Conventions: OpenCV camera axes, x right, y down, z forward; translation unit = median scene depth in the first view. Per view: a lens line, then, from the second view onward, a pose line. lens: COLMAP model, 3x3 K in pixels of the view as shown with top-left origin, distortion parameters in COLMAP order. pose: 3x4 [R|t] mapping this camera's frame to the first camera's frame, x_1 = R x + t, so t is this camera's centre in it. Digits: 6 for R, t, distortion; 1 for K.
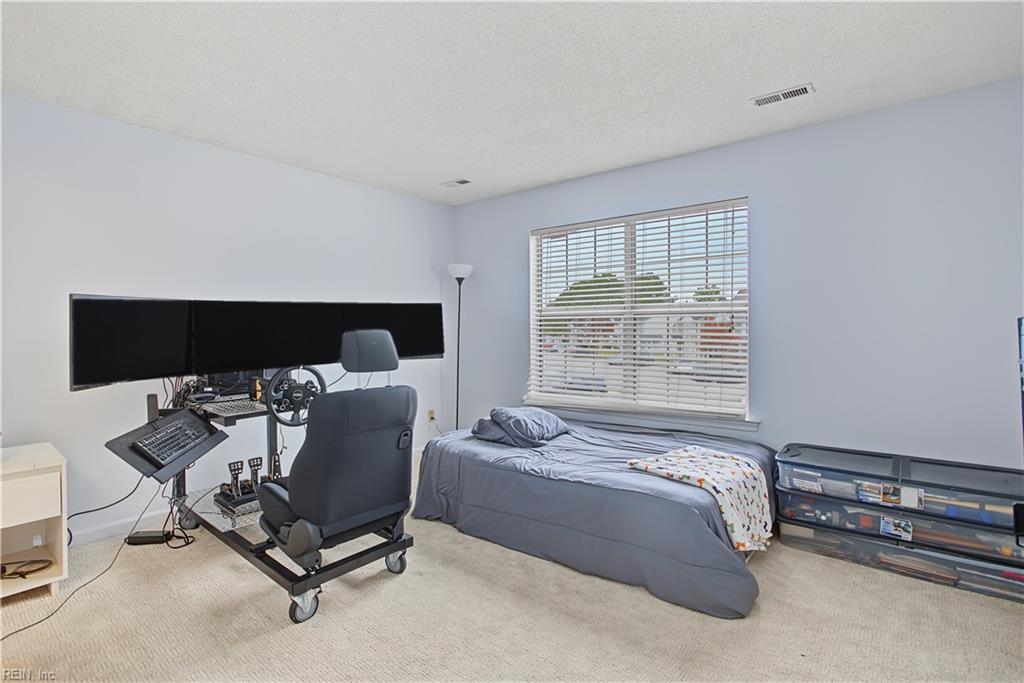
lens RADIAL K [[501.9, 0, 503.7], [0, 501.9, 345.6], [0, 0, 1]] dist [-0.003867, 0.000904]
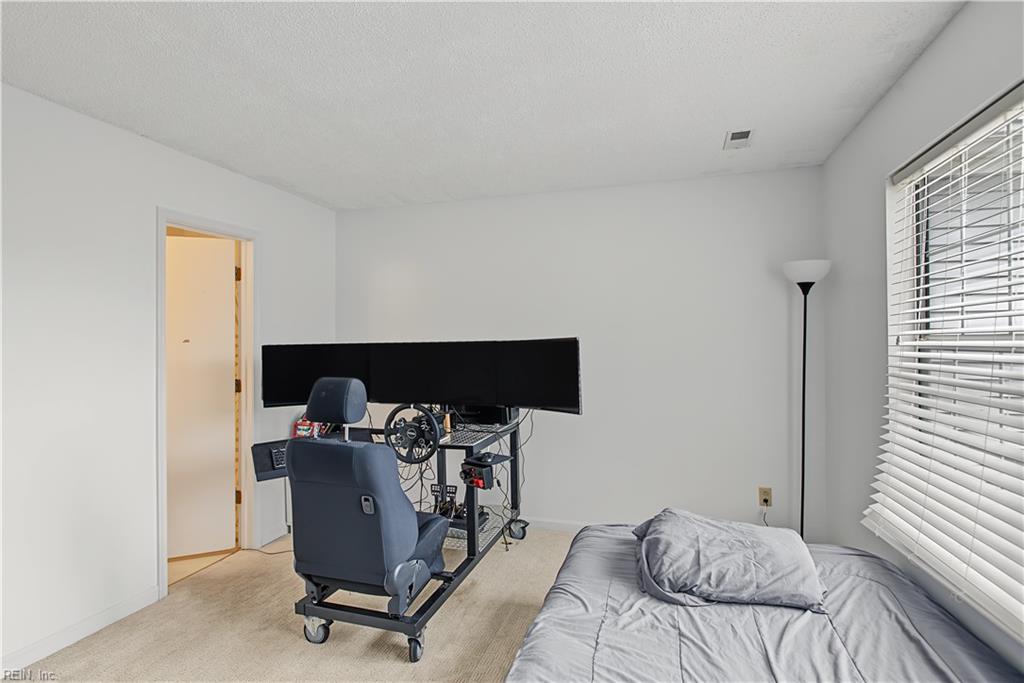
lens RADIAL K [[514.1, 0, 504.0], [0, 514.1, 345.3], [0, 0, 1]] dist [-0.001870, 0.000278]
pose [[0.393832, 0.003410, -0.919176, 0.490325], [-0.030543, 0.999489, -0.009379, -0.060113], [0.918675, 0.031768, 0.393735, 0.599475]]
